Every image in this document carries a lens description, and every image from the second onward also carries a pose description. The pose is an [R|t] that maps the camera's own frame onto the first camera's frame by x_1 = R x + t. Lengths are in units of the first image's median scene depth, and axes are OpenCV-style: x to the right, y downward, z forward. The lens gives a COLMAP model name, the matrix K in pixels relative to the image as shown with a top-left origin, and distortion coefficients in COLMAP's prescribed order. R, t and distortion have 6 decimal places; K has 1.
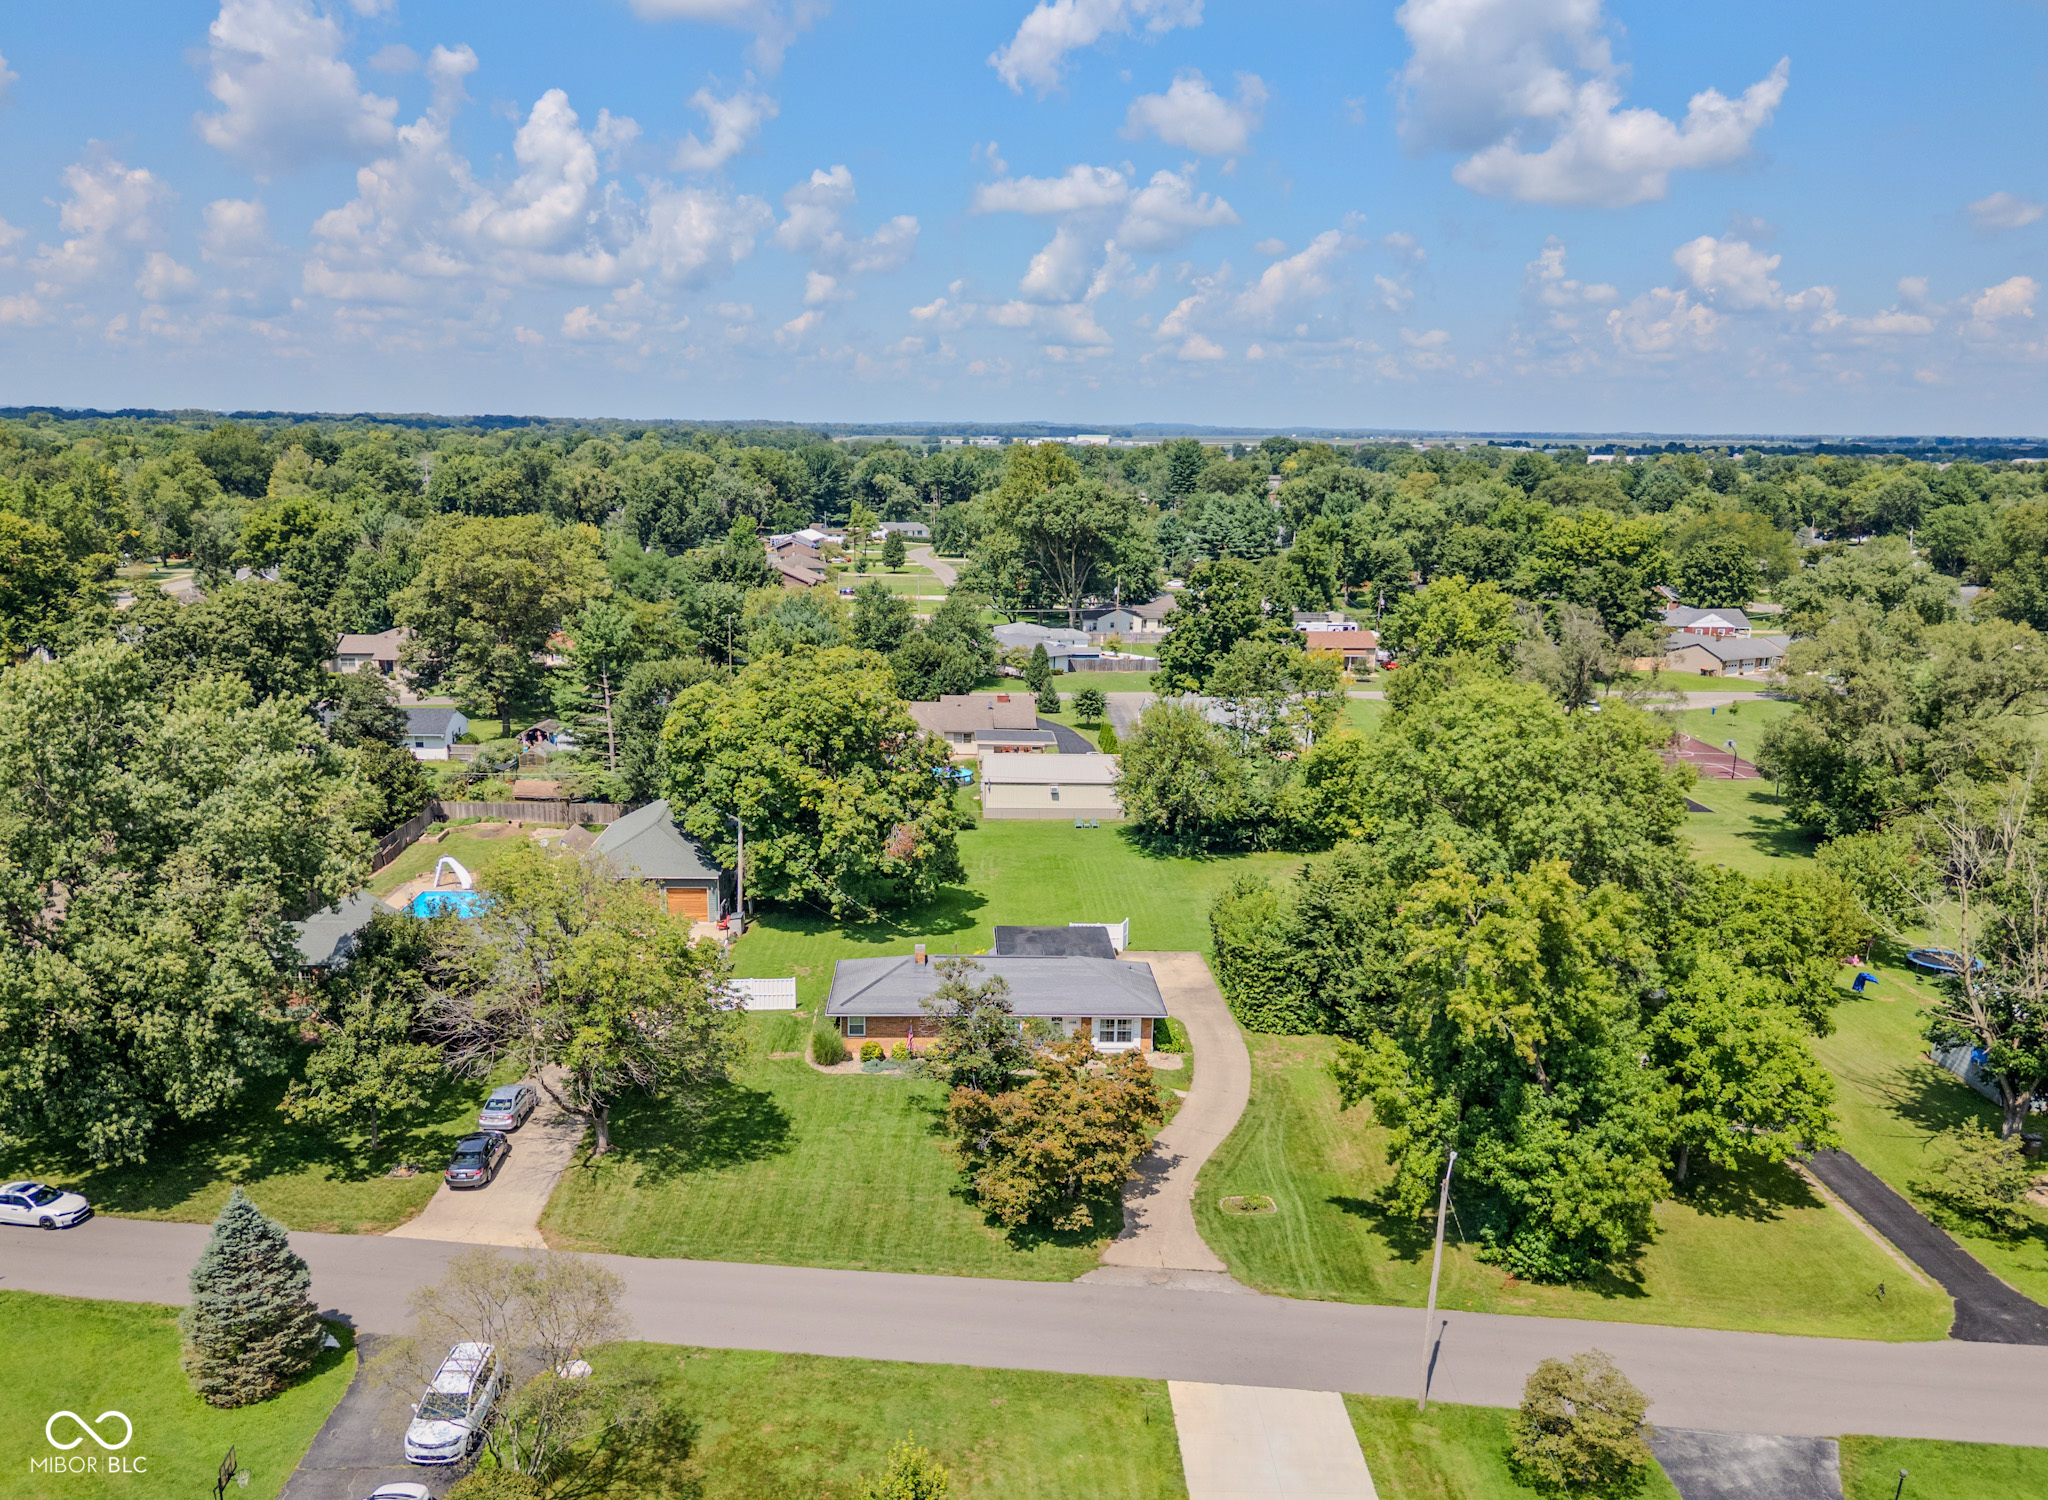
lens RADIAL K [[1529.5, 0, 1024.0], [0, 1529.5, 750.0], [0, 0, 1]] dist [0.107429, 0.000336]
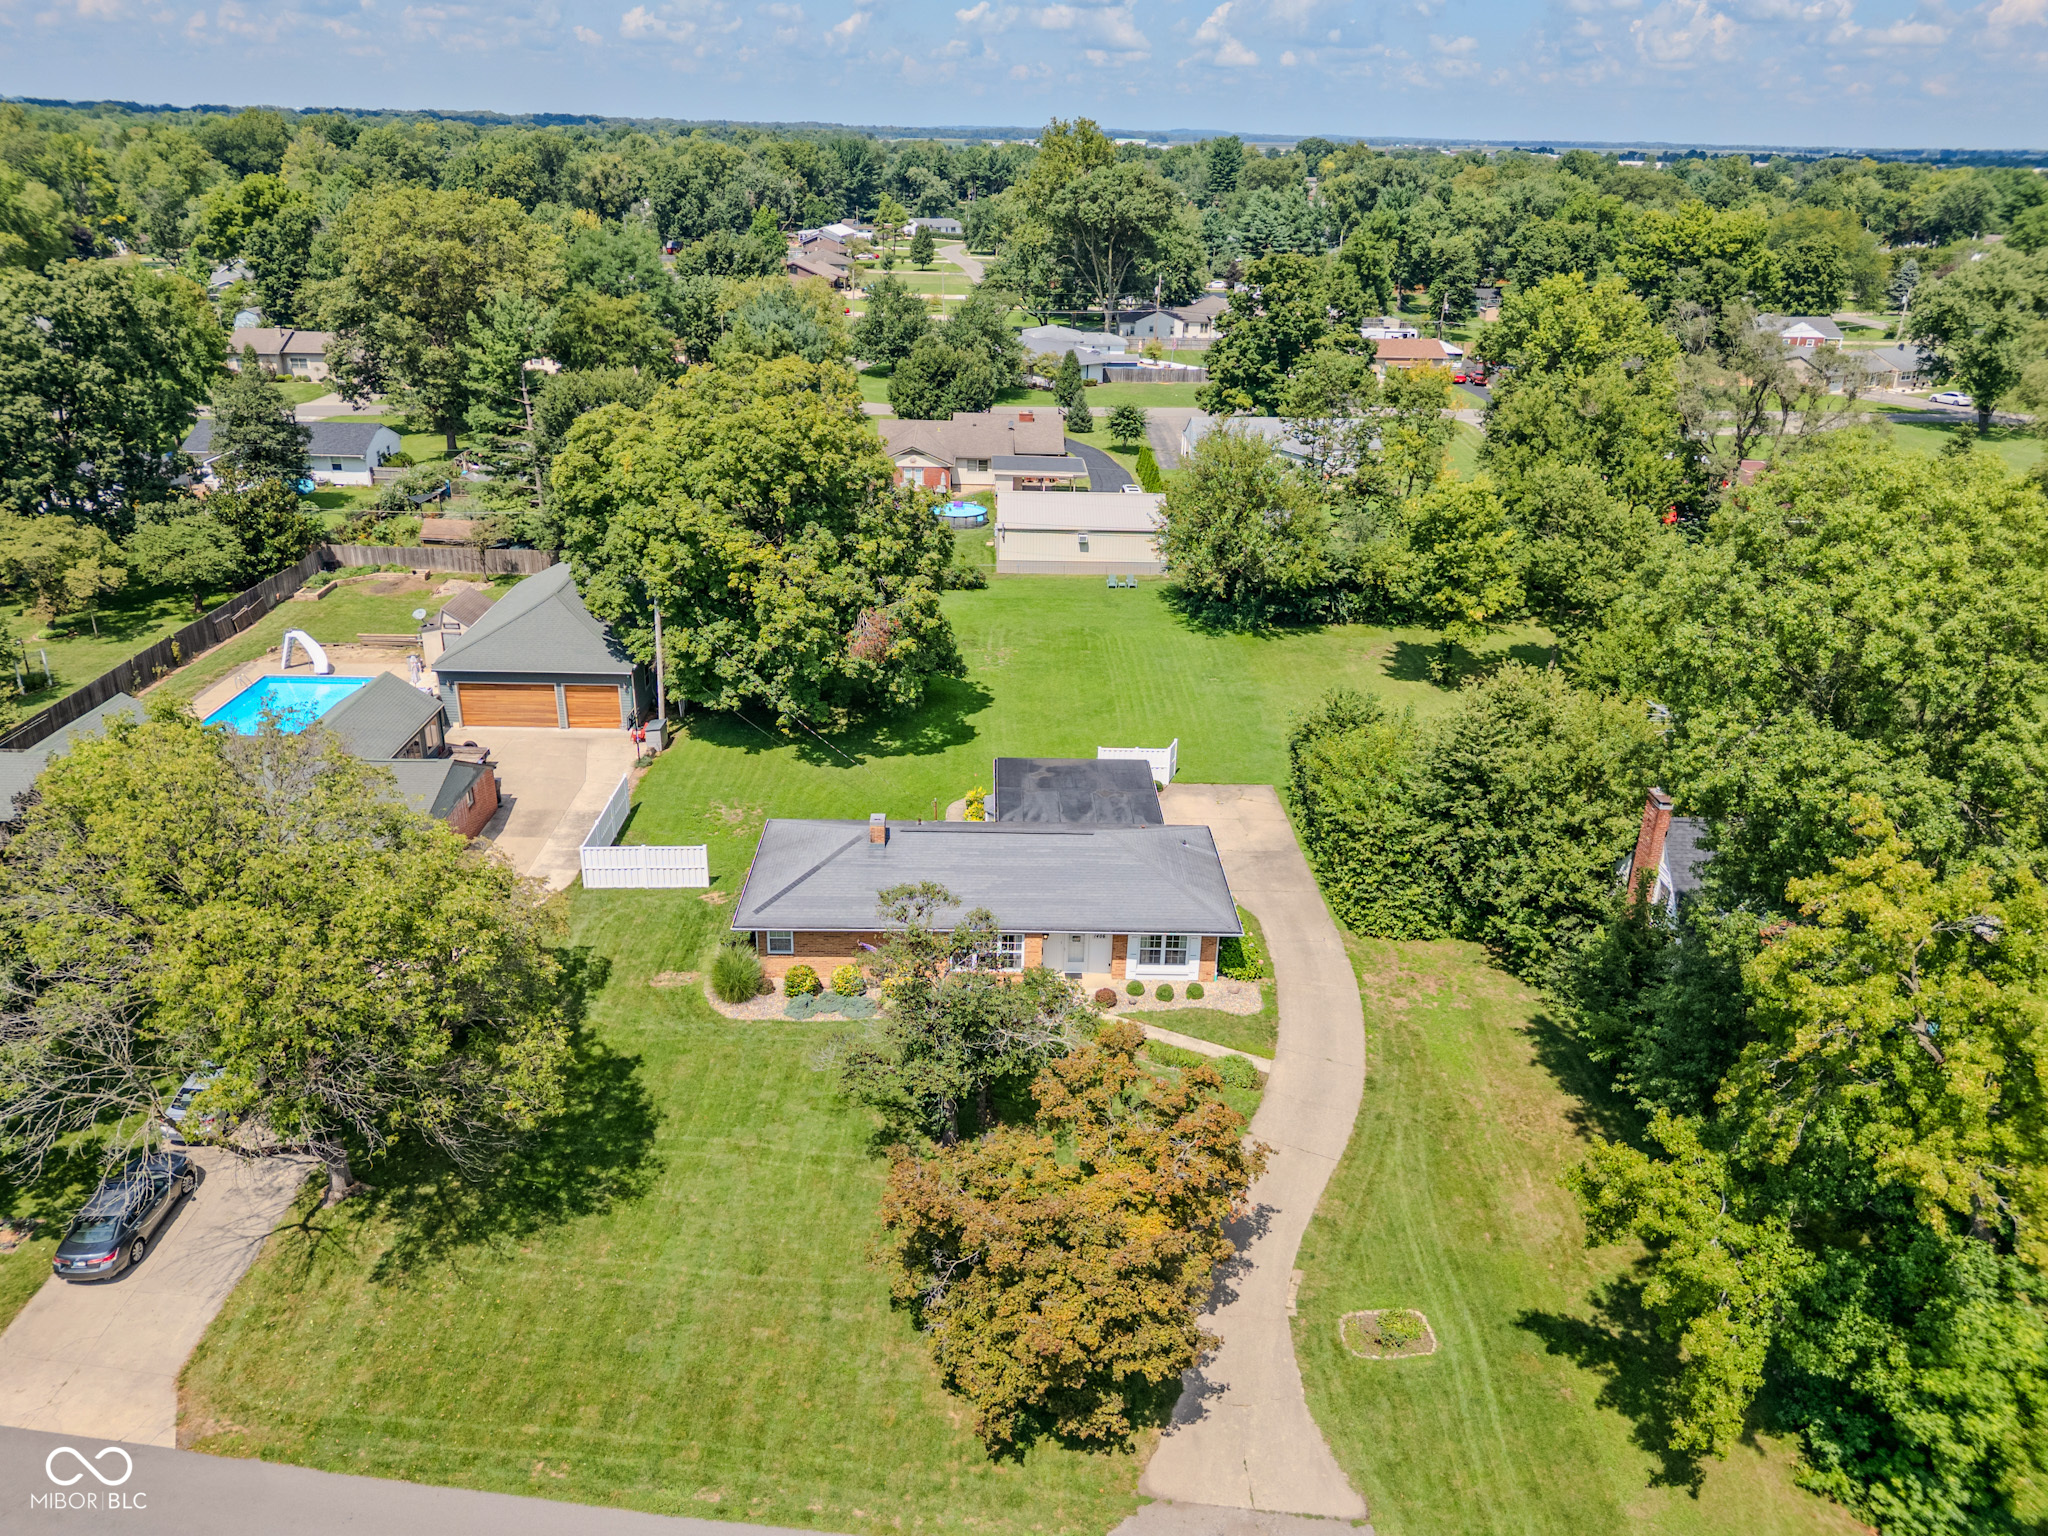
lens RADIAL K [[1482.1, 0, 1030.8], [0, 1482.1, 721.4], [0, 0, 1]] dist [0.039935, -0.008409]
pose [[0.999786, 0.014038, -0.015168, 0.005818], [-0.011142, 0.984240, 0.176488, -0.018688], [0.017406, -0.176281, 0.984186, 0.221850]]
